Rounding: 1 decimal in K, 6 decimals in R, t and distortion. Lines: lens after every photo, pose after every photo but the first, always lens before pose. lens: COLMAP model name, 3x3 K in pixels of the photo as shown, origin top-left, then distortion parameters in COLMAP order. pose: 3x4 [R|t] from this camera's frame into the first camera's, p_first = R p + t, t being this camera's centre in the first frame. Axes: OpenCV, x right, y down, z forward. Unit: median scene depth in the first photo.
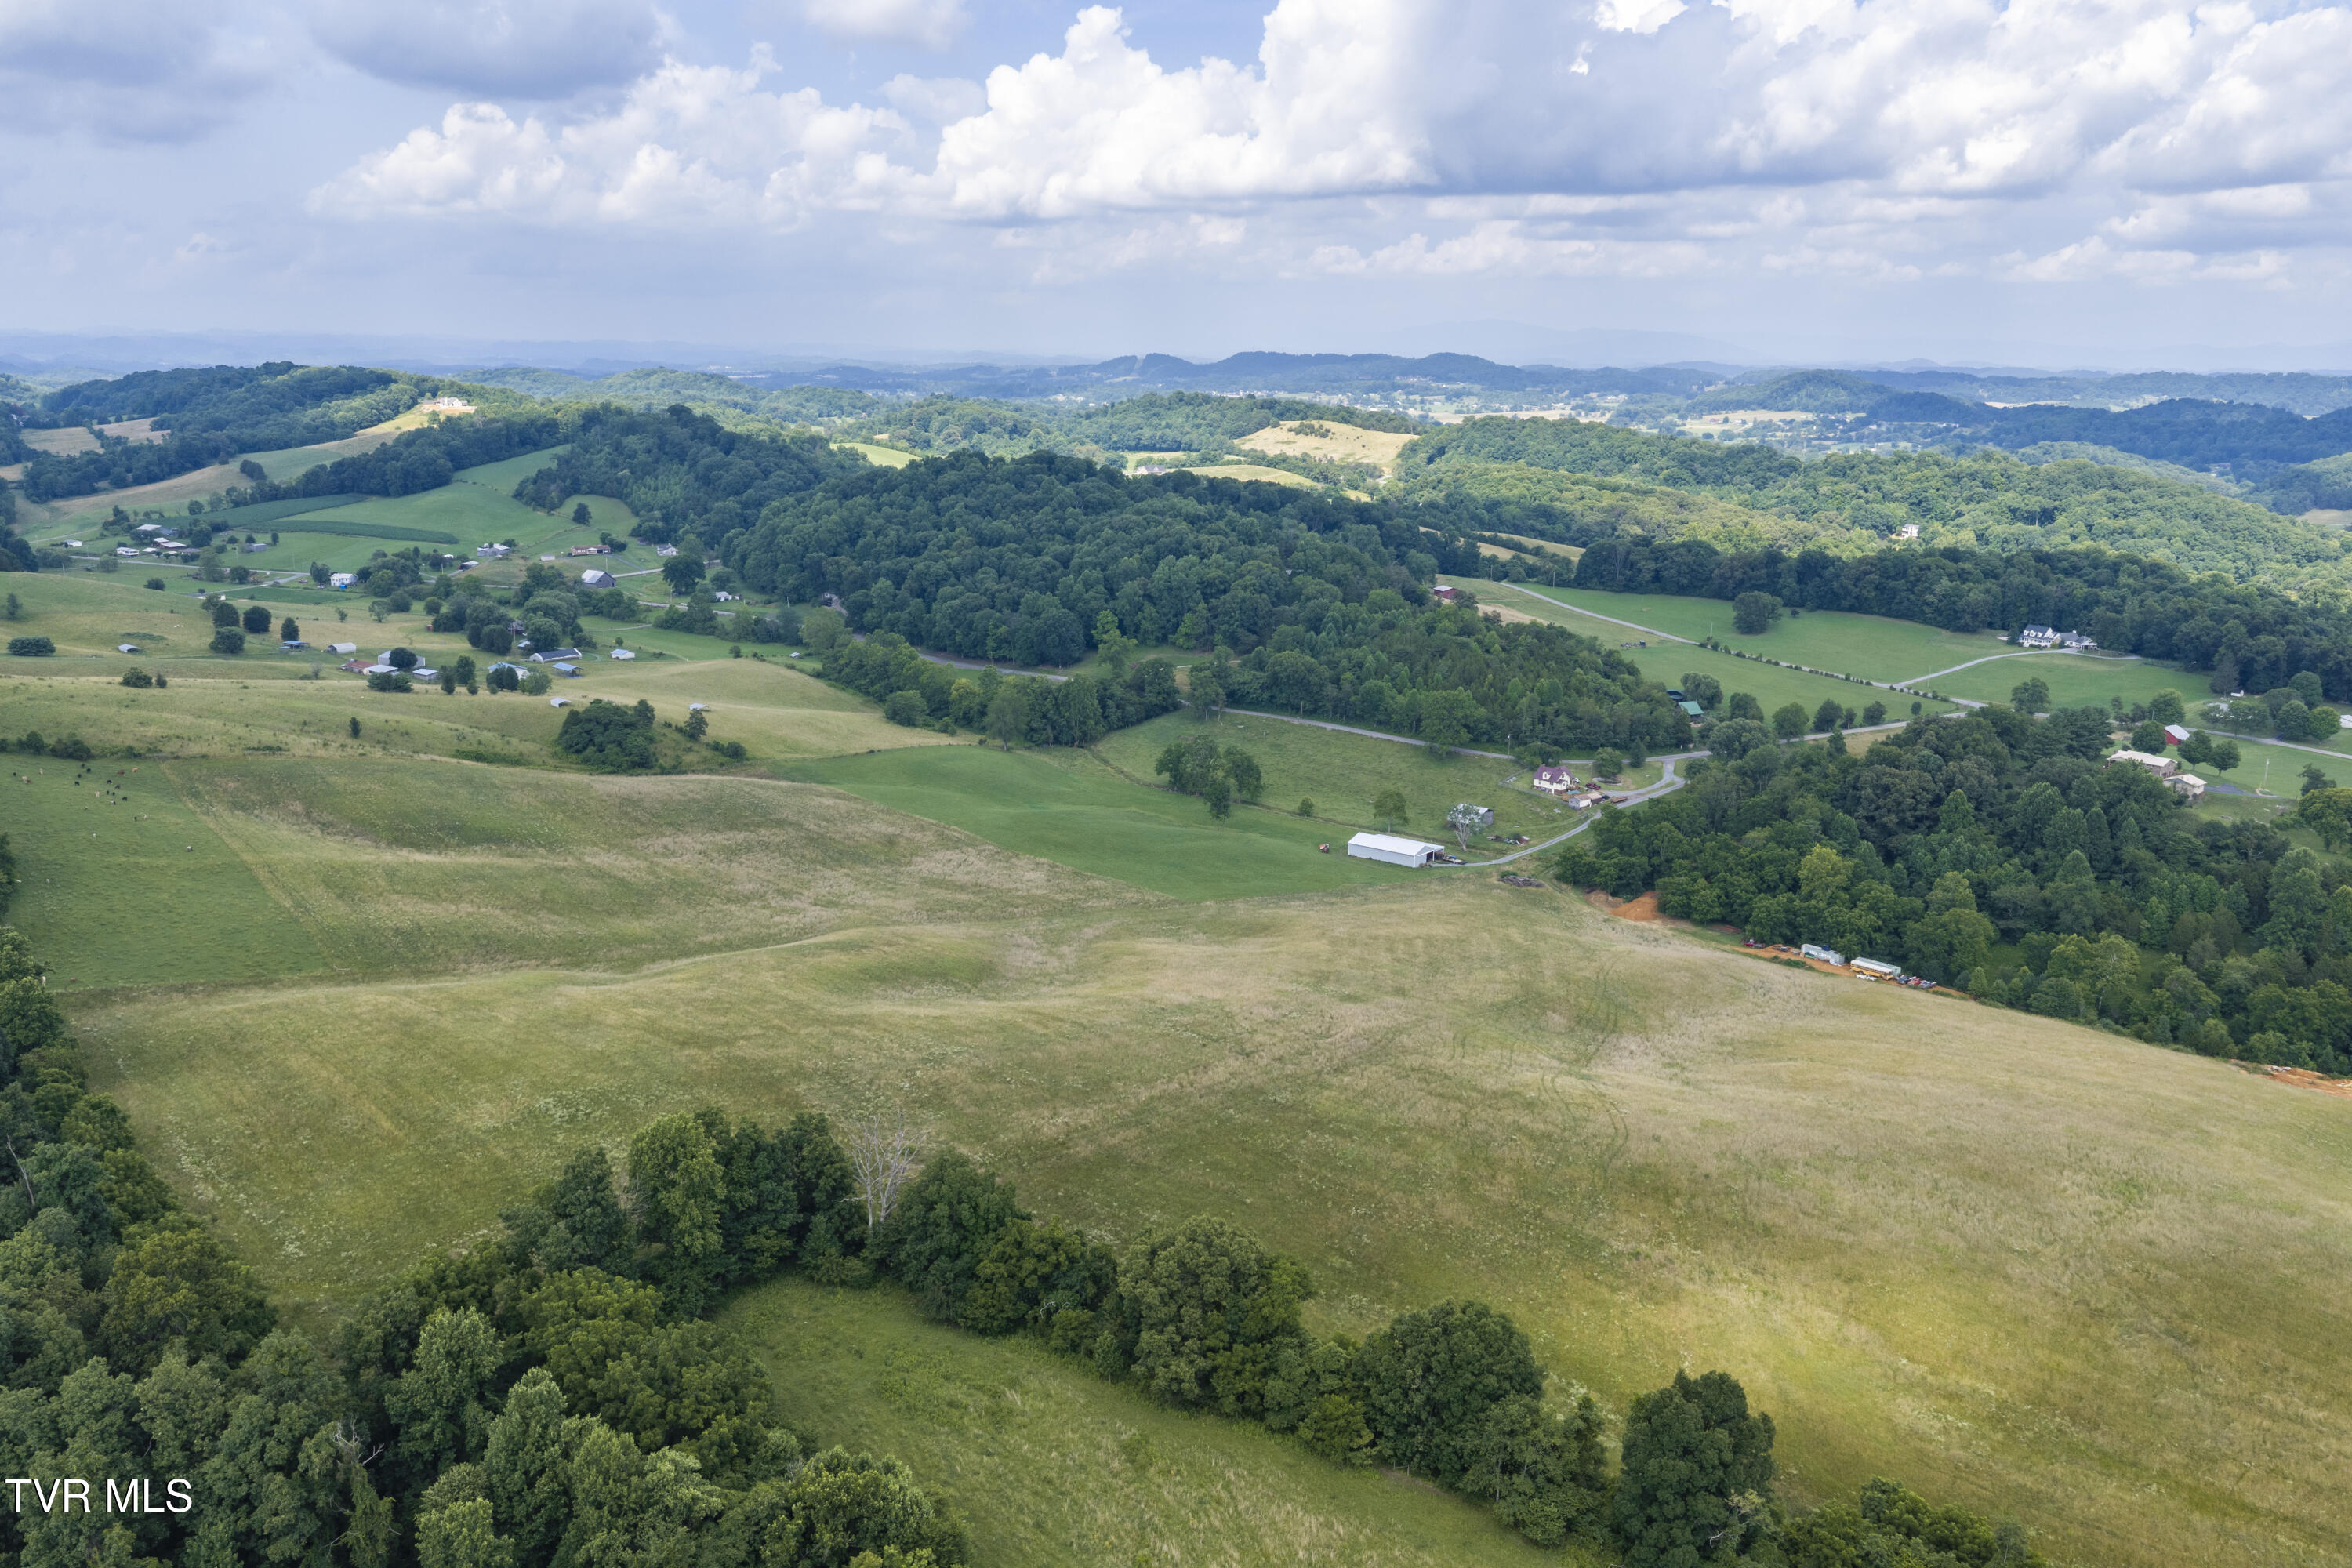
lens RADIAL K [[1949.5, 0, 1178.2], [0, 1949.5, 845.9], [0, 0, 1]] dist [0.016455, -0.040035]
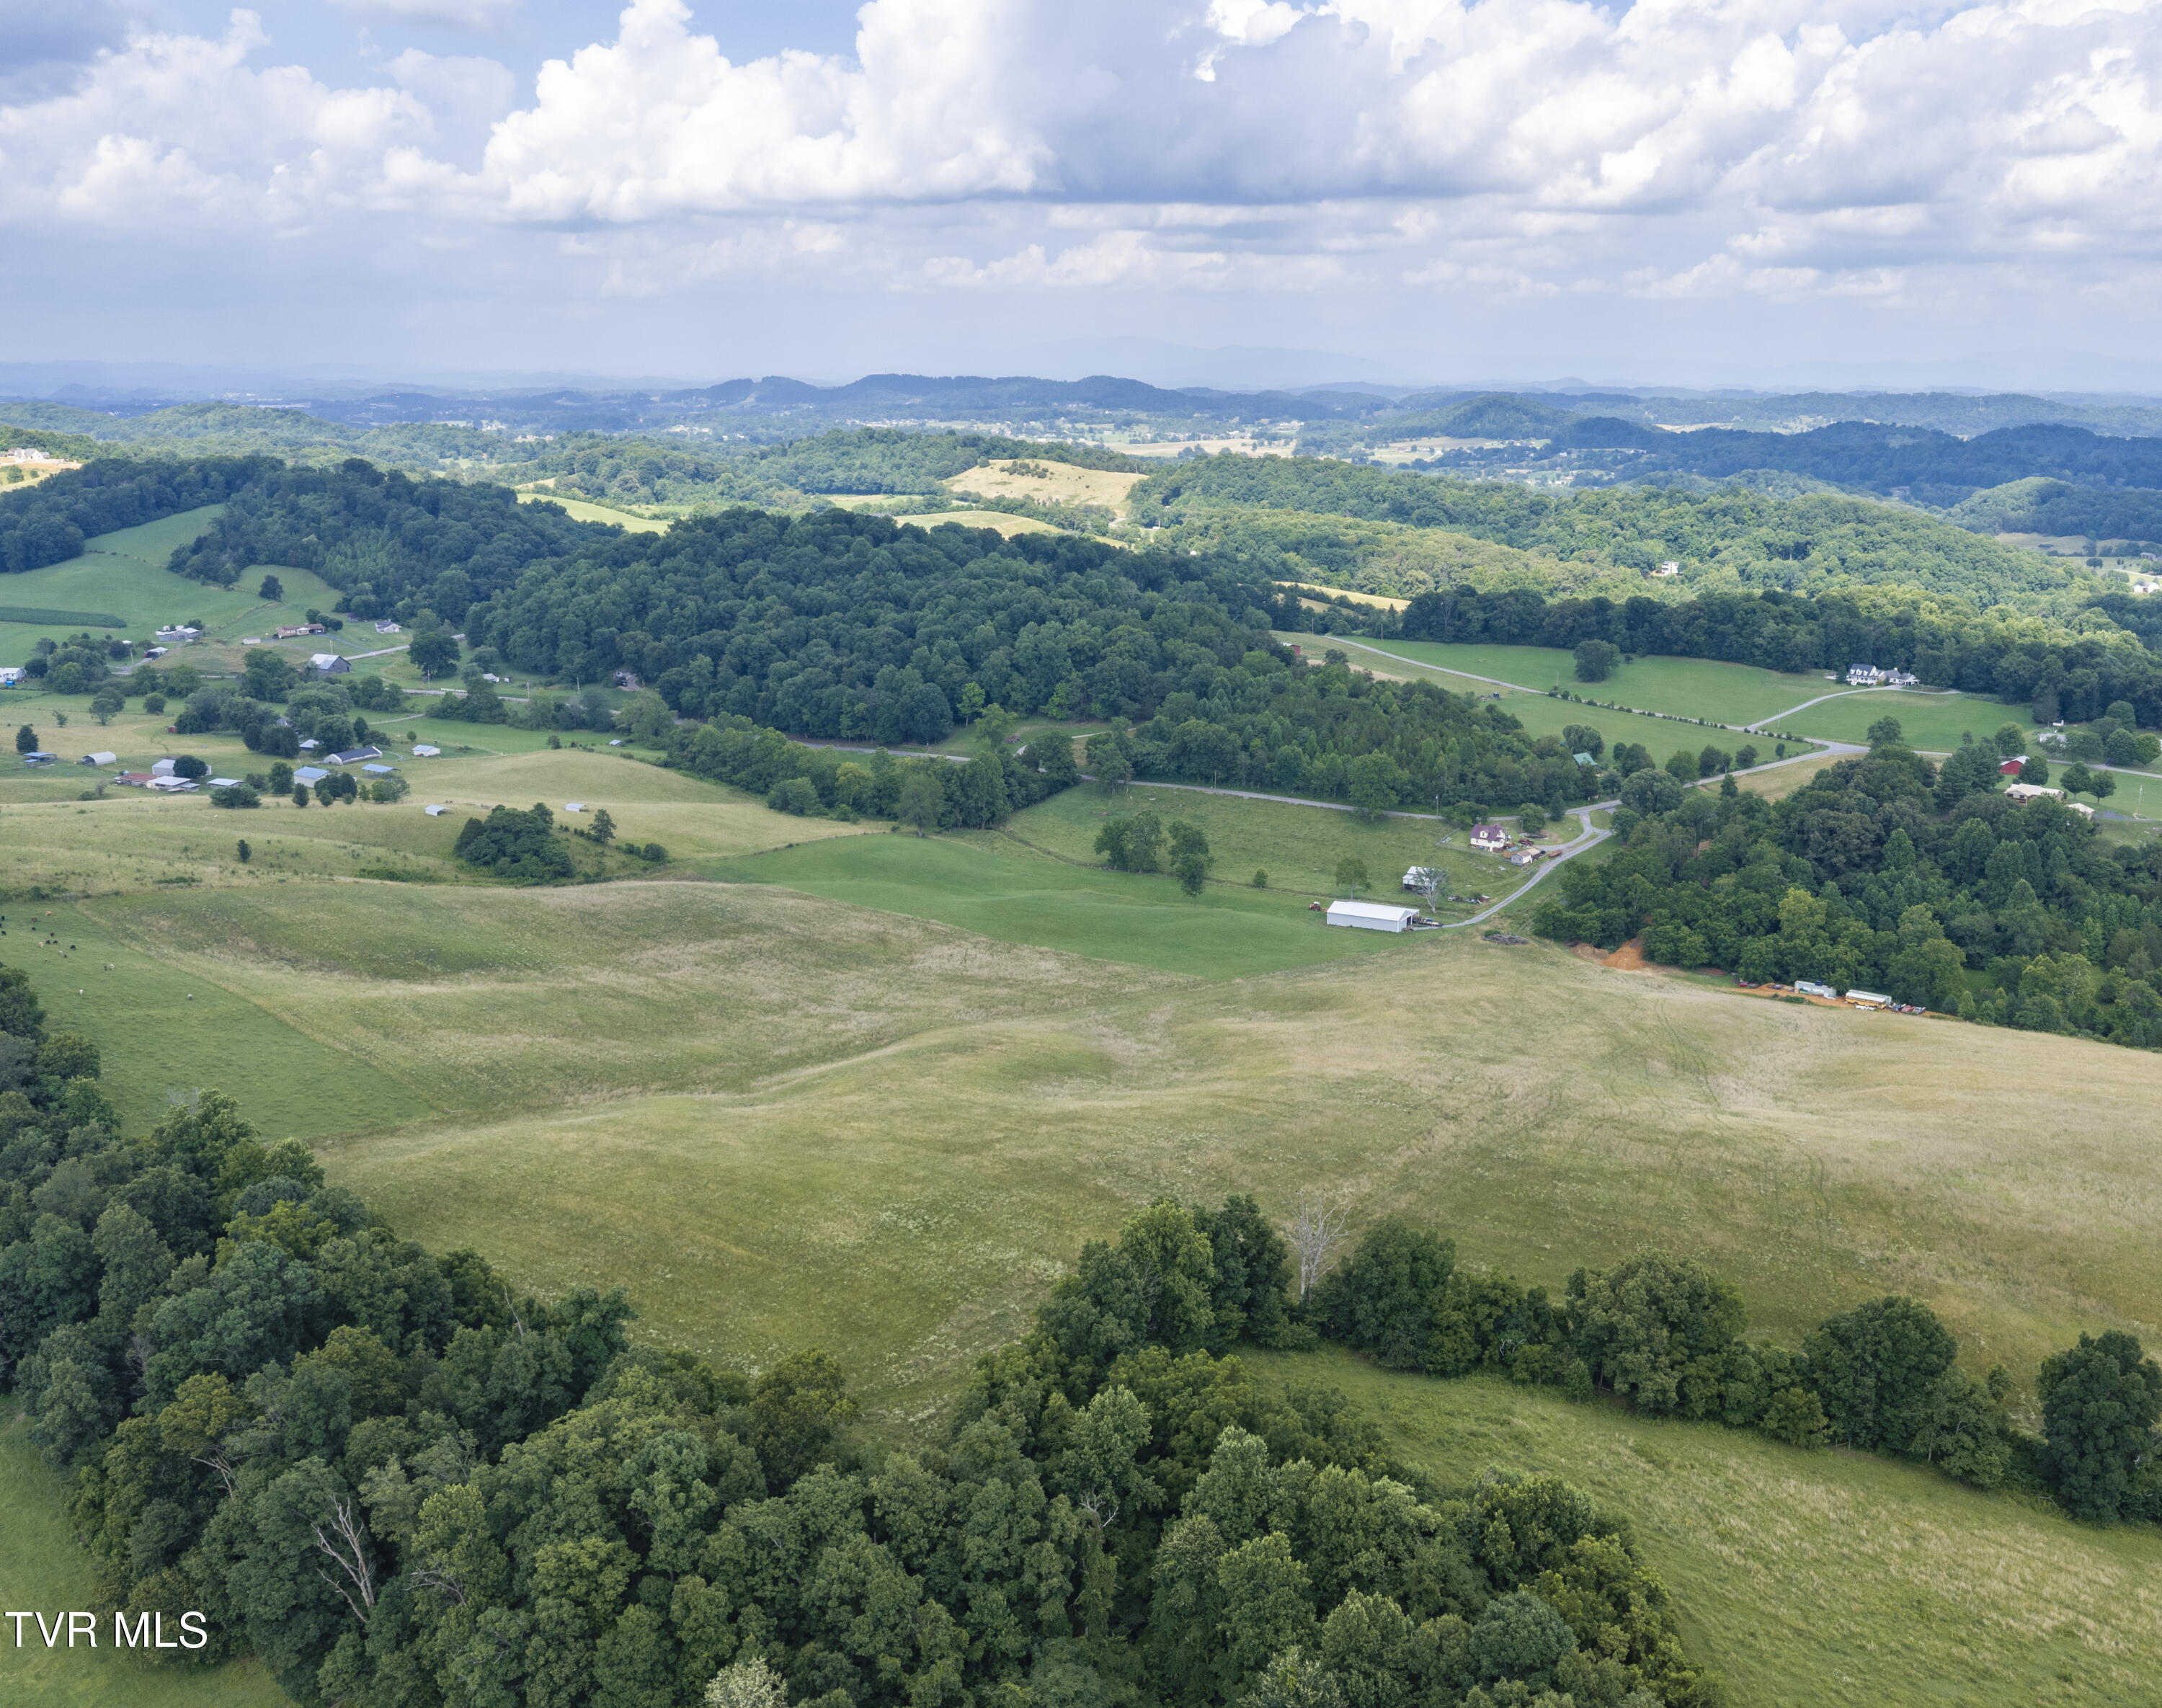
lens RADIAL K [[2290.2, 0, 1081.0], [0, 2290.2, 854.0], [0, 0, 1]] dist [0.004171, -0.012934]
pose [[0.972796, -0.054926, 0.225057, -0.220908], [0.060227, 0.998044, -0.016753, -0.014244], [-0.223697, 0.029851, 0.974202, -0.088105]]
